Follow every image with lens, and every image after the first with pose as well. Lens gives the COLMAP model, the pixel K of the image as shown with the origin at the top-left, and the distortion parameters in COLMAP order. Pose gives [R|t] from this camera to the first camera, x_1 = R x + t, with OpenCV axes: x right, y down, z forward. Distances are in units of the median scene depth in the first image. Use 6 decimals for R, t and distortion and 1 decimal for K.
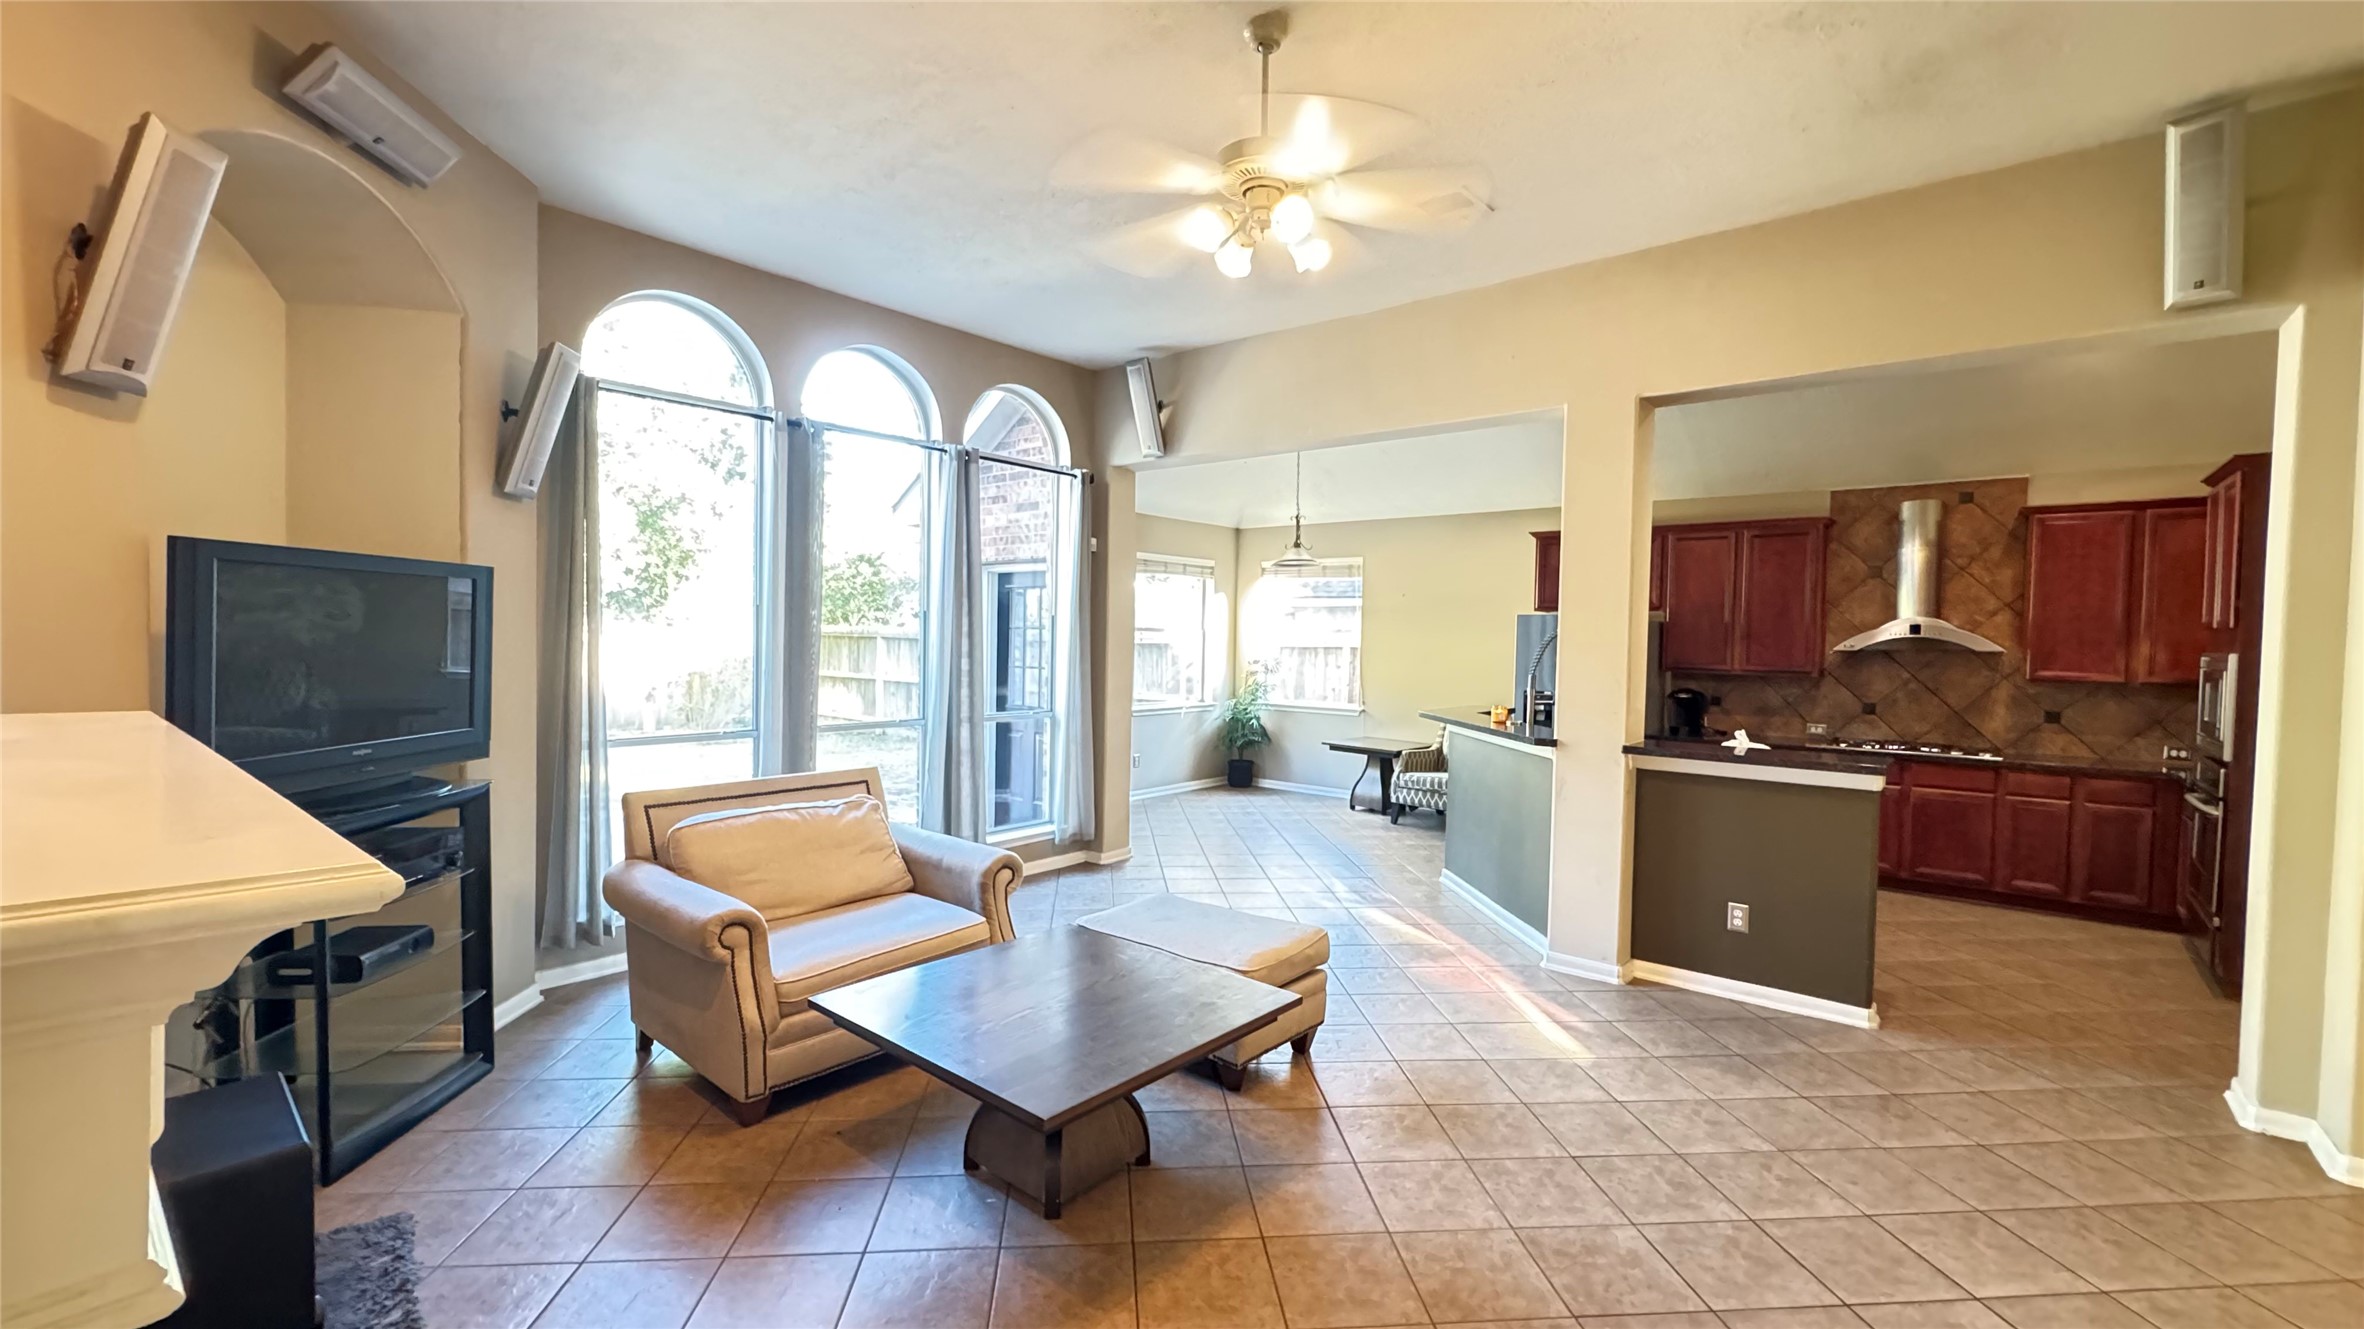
lens RADIAL K [[958.5, 0, 1182.0], [0, 958.5, 664.5], [0, 0, 1]] dist [-0.002838, -0.000894]
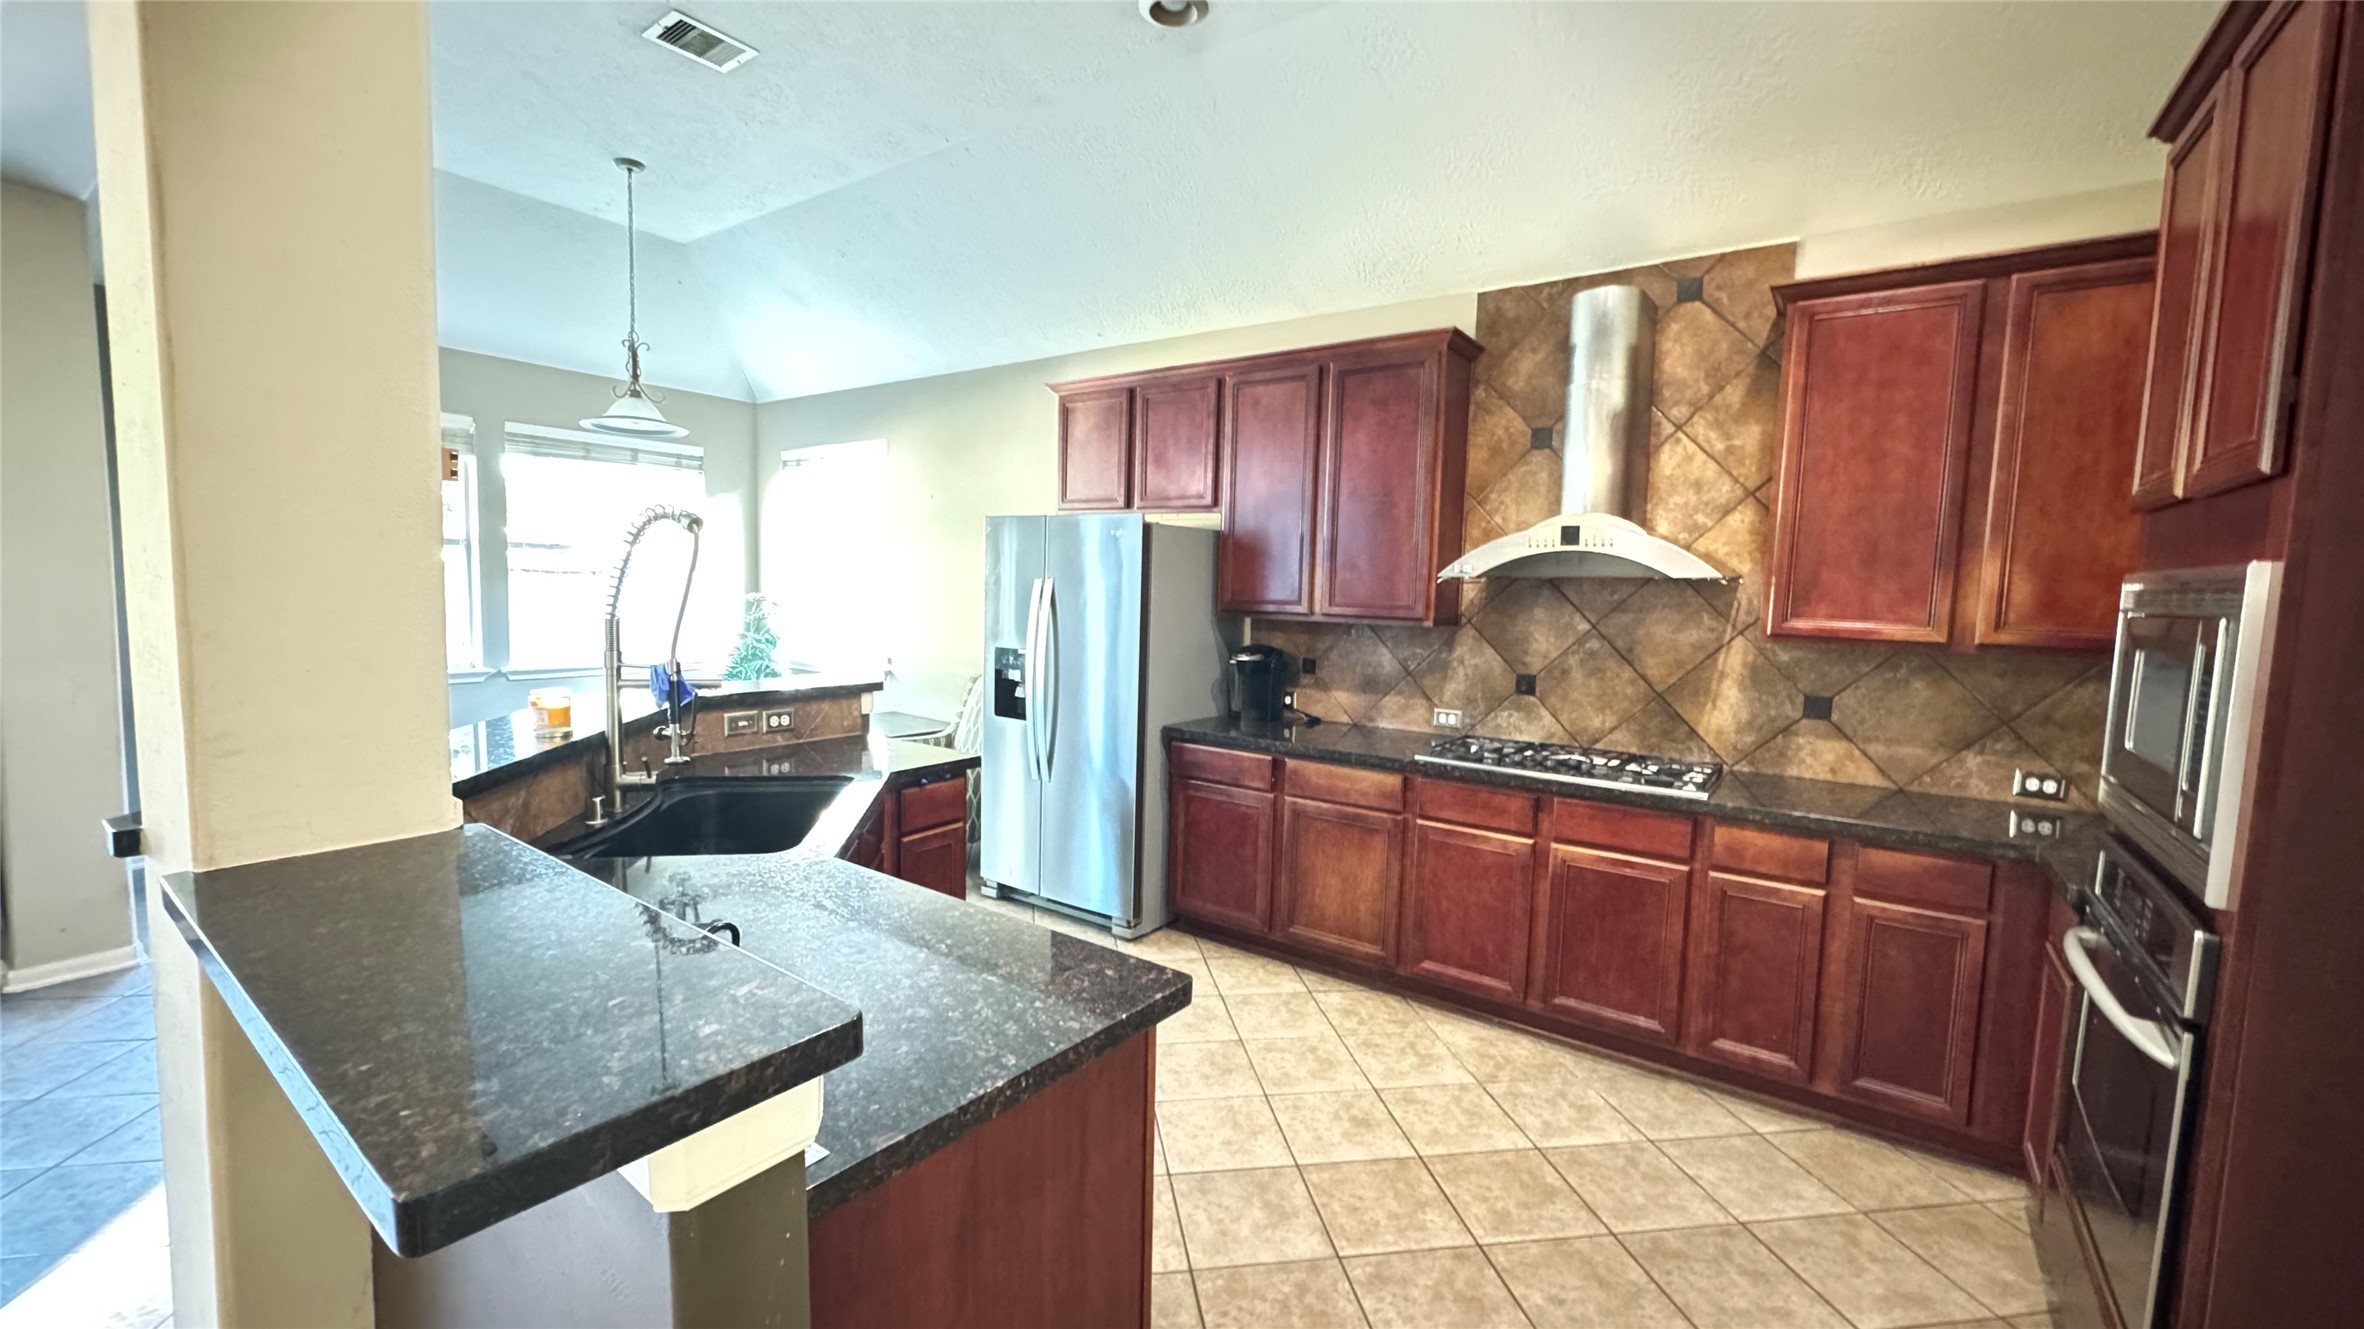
lens RADIAL K [[934.0, 0, 1182.0], [0, 934.0, 664.5], [0, 0, 1]] dist [0.000684, 0.000048]
pose [[0.996925, 0.003427, 0.078287, 0.520565], [-0.007920, 0.998333, 0.057163, 0.005161], [-0.077961, -0.057607, 0.995291, 0.515482]]
